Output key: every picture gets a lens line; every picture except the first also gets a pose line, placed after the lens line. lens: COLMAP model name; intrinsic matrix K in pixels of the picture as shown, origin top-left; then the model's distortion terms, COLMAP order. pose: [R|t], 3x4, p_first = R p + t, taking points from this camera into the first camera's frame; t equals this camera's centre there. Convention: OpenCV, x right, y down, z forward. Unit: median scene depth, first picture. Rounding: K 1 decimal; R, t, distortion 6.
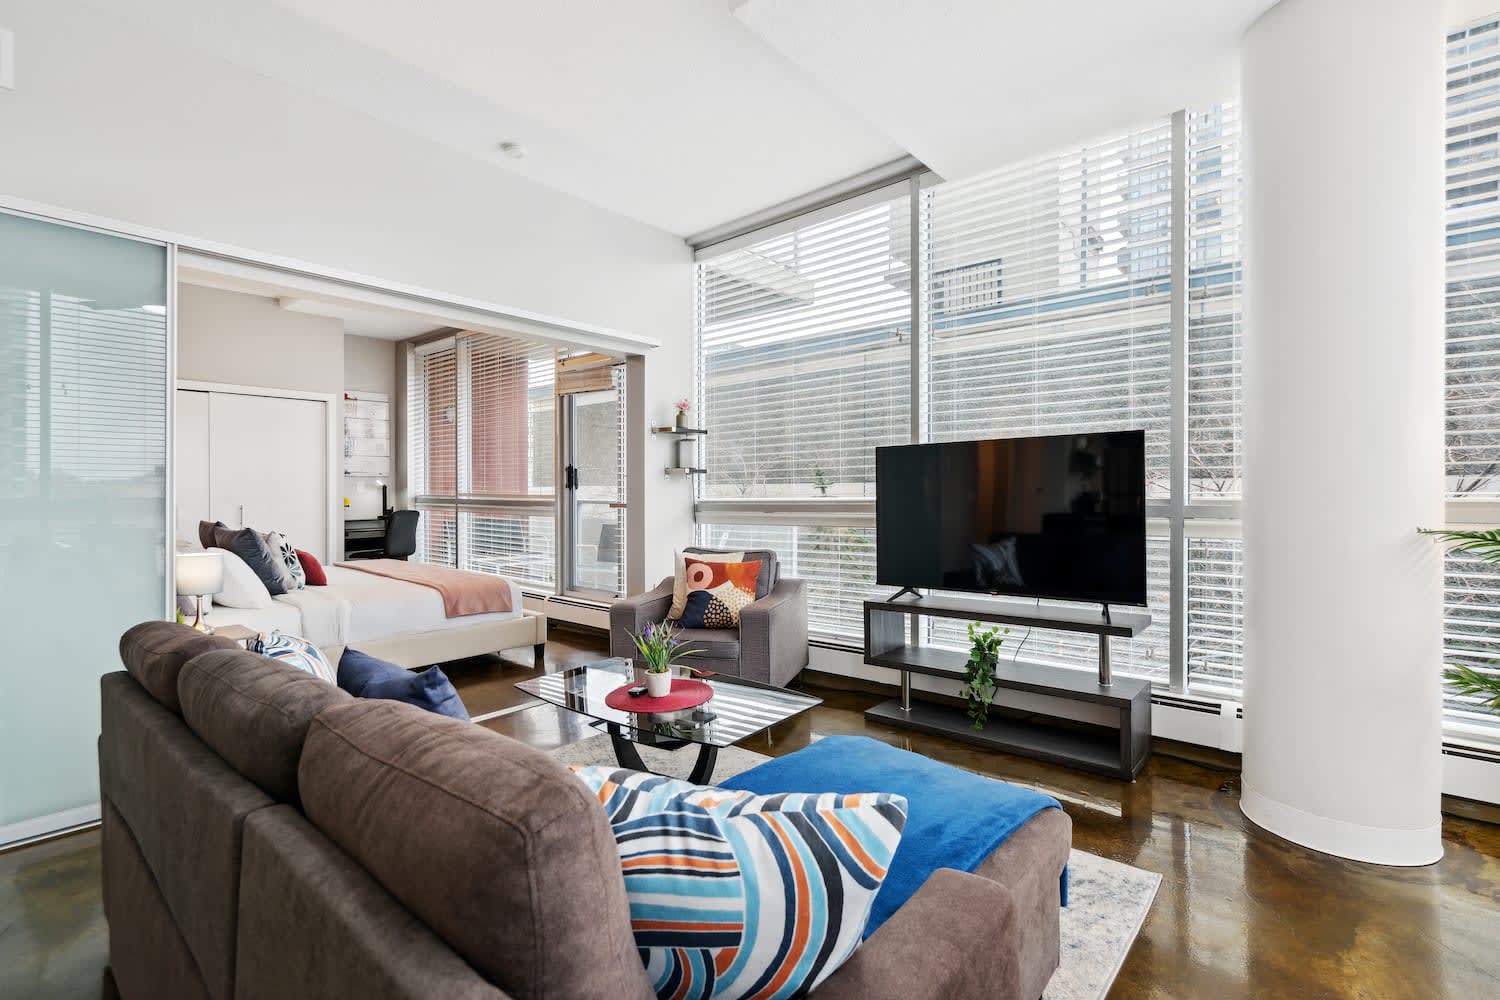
lens RADIAL K [[713.4, 0, 719.3], [0, 713.4, 490.7], [0, 0, 1]] dist [-0.002701, -0.000269]
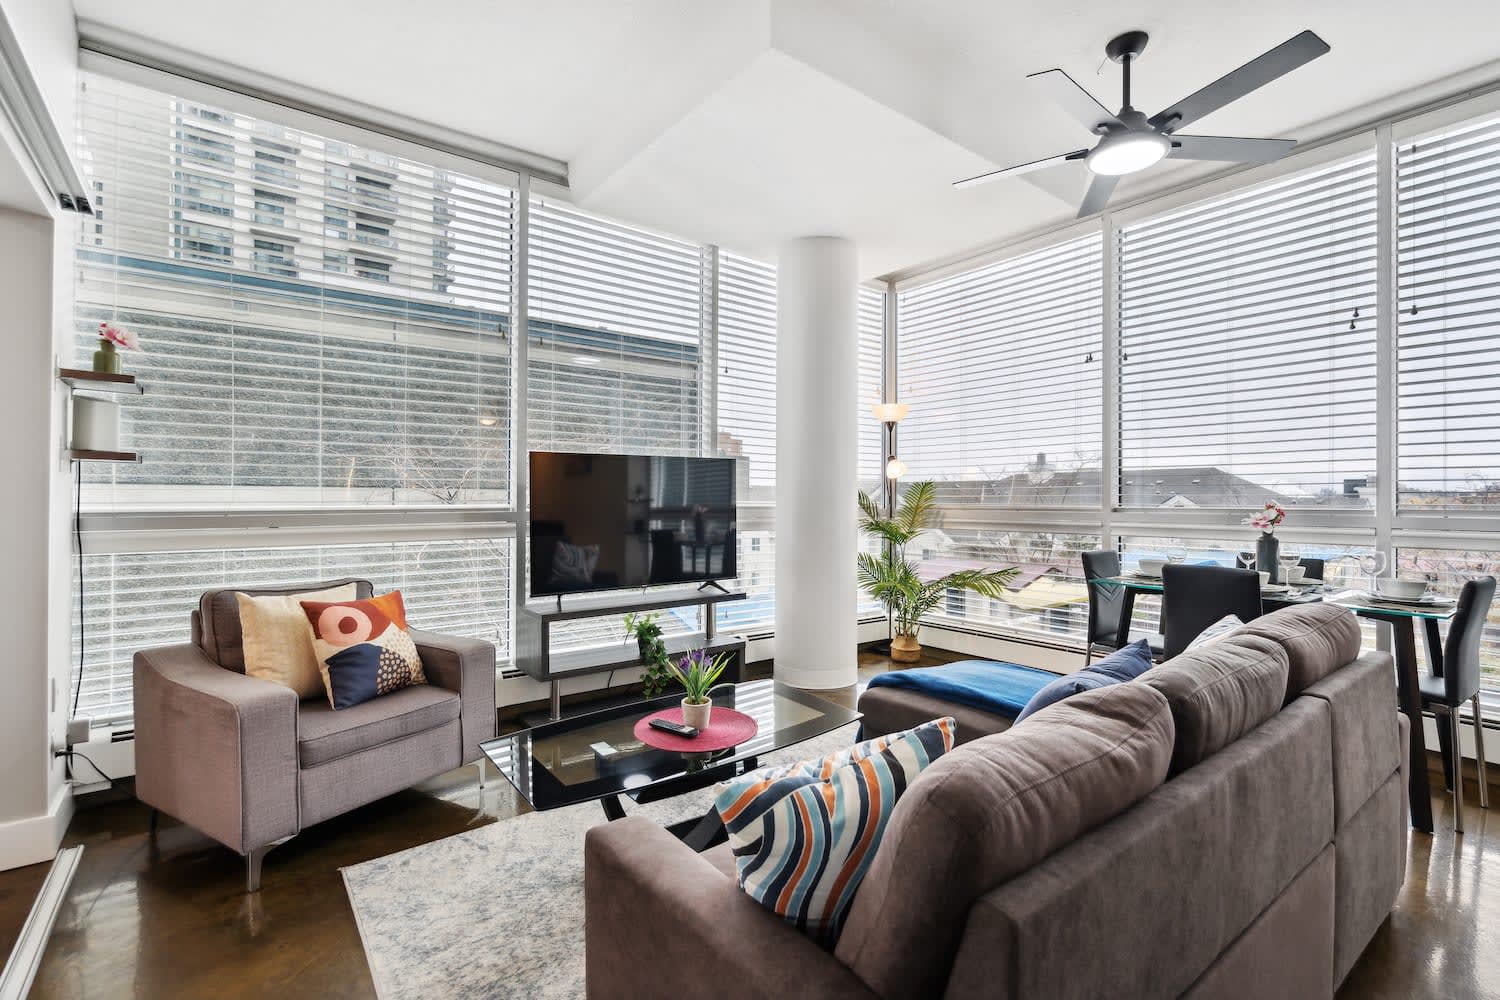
lens RADIAL K [[686.1, 0, 750.0], [0, 686.1, 500.0], [0, 0, 1]] dist [-0.003656, -0.000791]
pose [[0.169340, 0.011335, 0.985493, -0.634350], [-0.006048, 0.999927, -0.010462, 0.011536], [-0.985539, -0.004188, 0.169396, 0.578808]]
